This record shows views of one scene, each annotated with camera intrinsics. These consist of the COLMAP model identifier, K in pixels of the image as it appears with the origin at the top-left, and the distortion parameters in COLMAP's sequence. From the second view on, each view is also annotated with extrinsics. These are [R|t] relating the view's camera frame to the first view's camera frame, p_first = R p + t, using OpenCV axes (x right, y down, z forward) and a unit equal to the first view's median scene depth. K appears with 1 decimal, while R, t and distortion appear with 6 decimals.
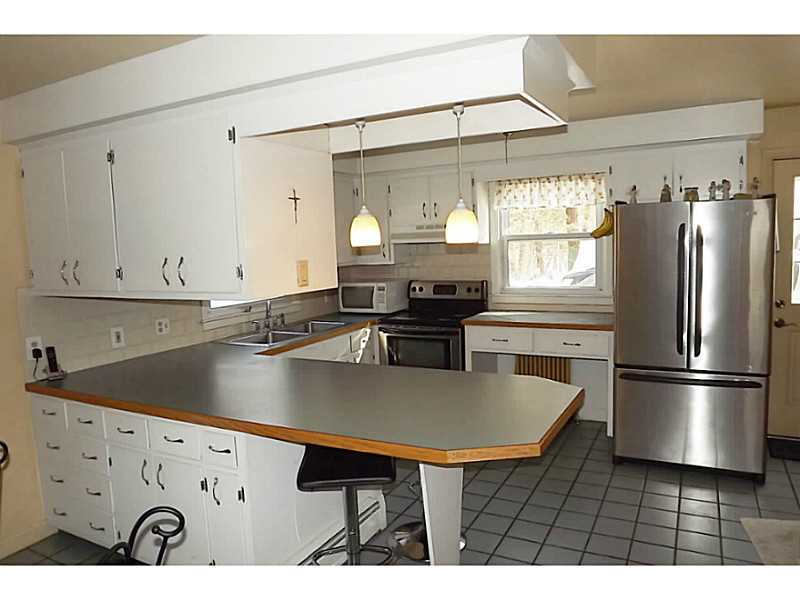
lens RADIAL K [[579.8, 0, 393.6], [0, 579.8, 300.9], [0, 0, 1]] dist [-0.060680, -0.002855]
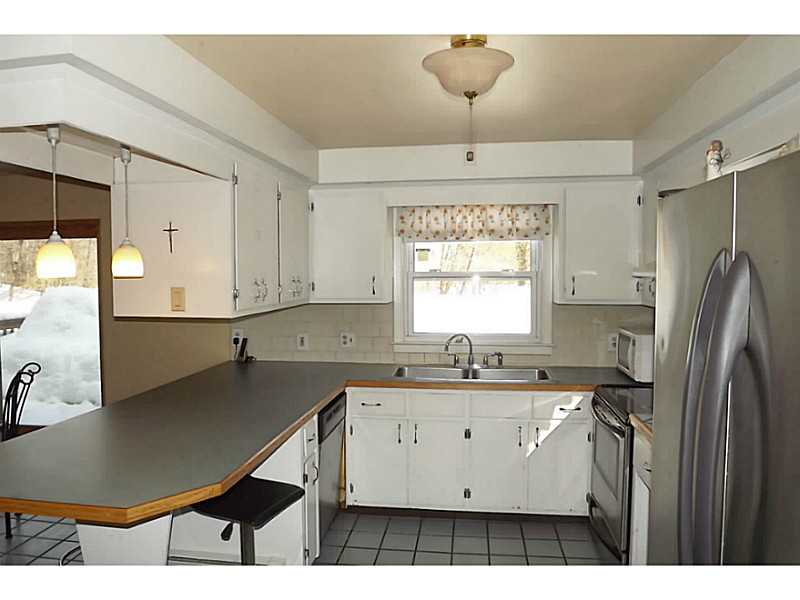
lens RADIAL K [[579.8, 0, 393.6], [0, 579.8, 300.9], [0, 0, 1]] dist [-0.060680, -0.002855]
pose [[0.344911, 0.088513, -0.934453, 0.717187], [-0.107833, 0.992689, 0.054227, -0.108355], [0.932421, 0.082062, 0.351934, 0.742943]]
